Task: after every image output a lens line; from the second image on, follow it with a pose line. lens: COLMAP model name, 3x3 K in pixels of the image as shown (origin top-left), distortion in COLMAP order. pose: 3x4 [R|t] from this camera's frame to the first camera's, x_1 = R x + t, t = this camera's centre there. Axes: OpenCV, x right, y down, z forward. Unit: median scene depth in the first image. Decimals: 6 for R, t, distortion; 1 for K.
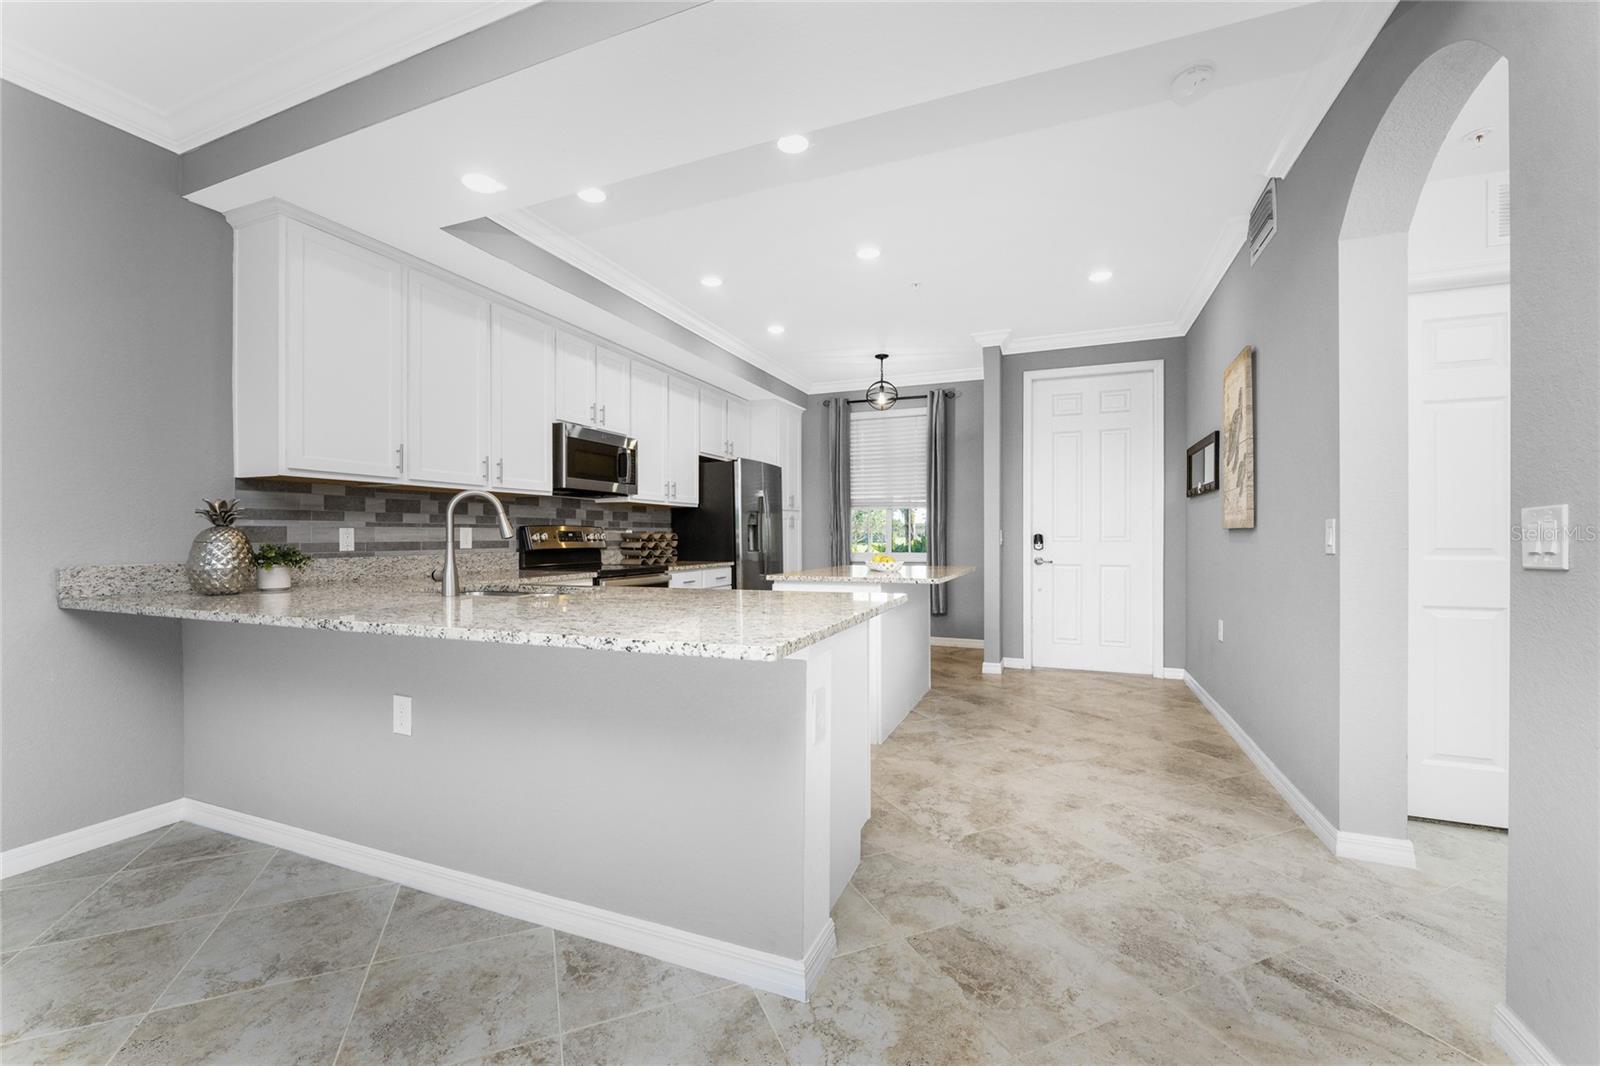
lens RADIAL K [[641.8, 0, 791.5], [0, 641.8, 534.6], [0, 0, 1]] dist [-0.000613, -0.000816]
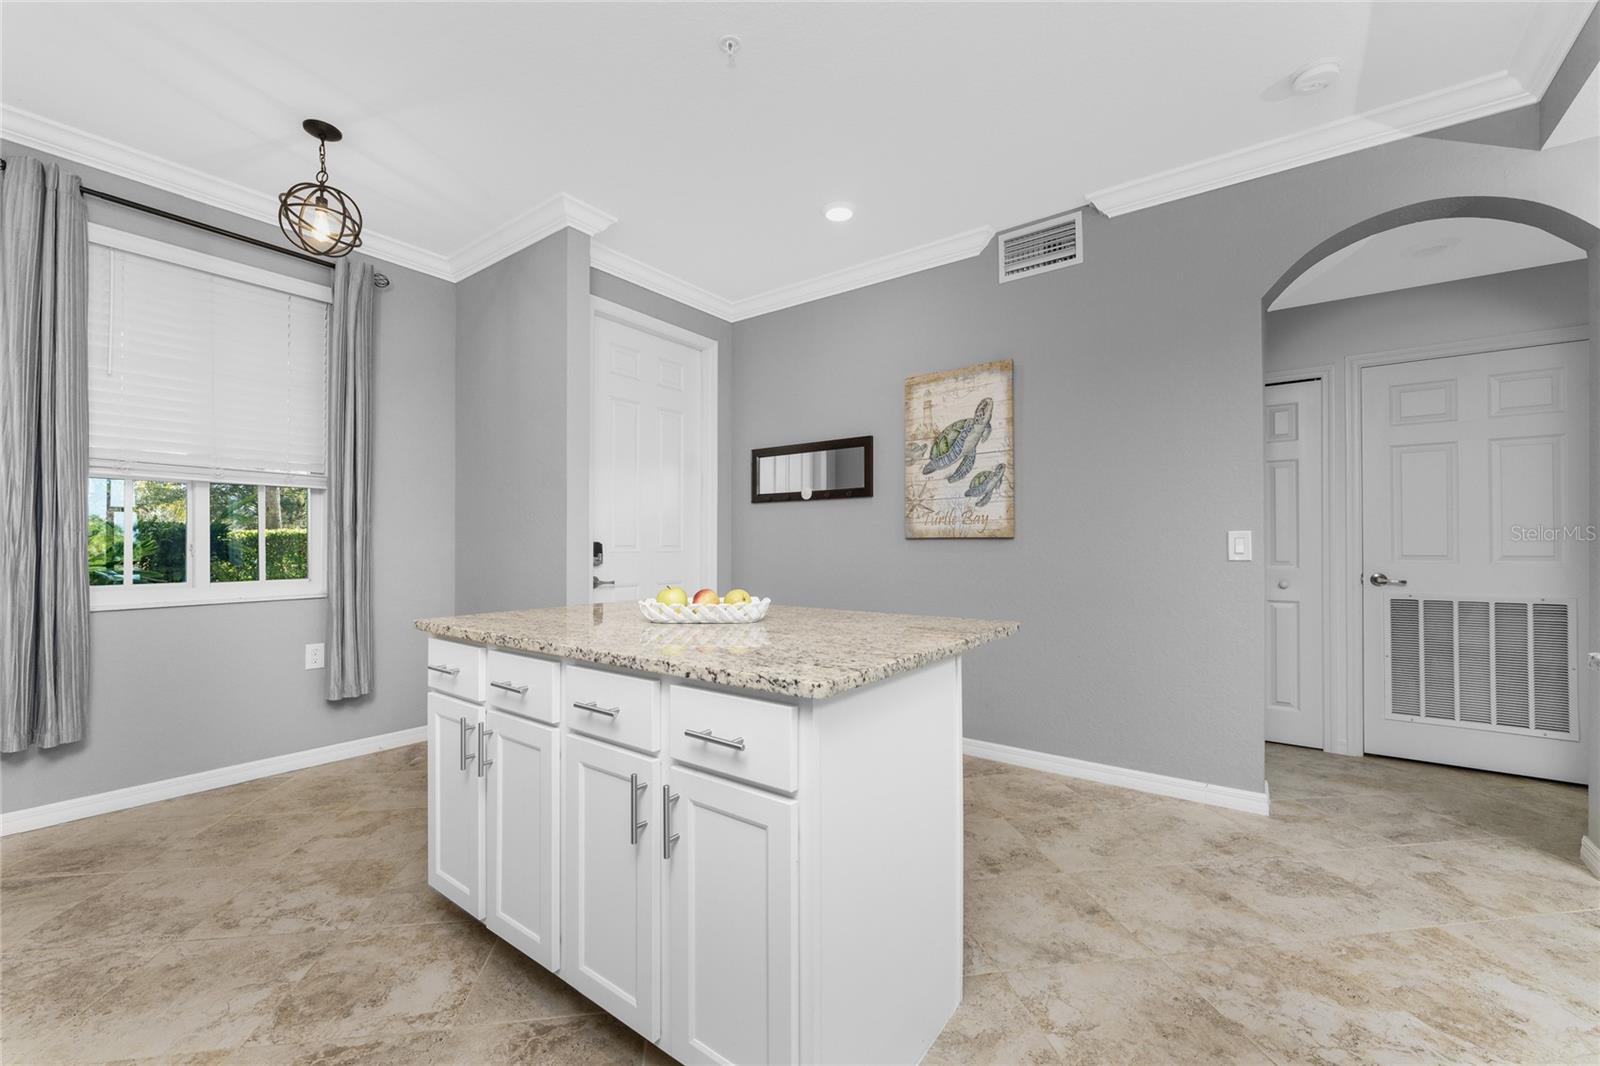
lens RADIAL K [[641.8, 0, 795.2], [0, 641.8, 539.3], [0, 0, 1]] dist [-0.000613, -0.000816]
pose [[0.257022, 0.014838, 0.966292, -0.383006], [0.000258, 0.999881, -0.015422, 0.012205], [-0.966406, 0.004213, 0.256988, 1.156961]]
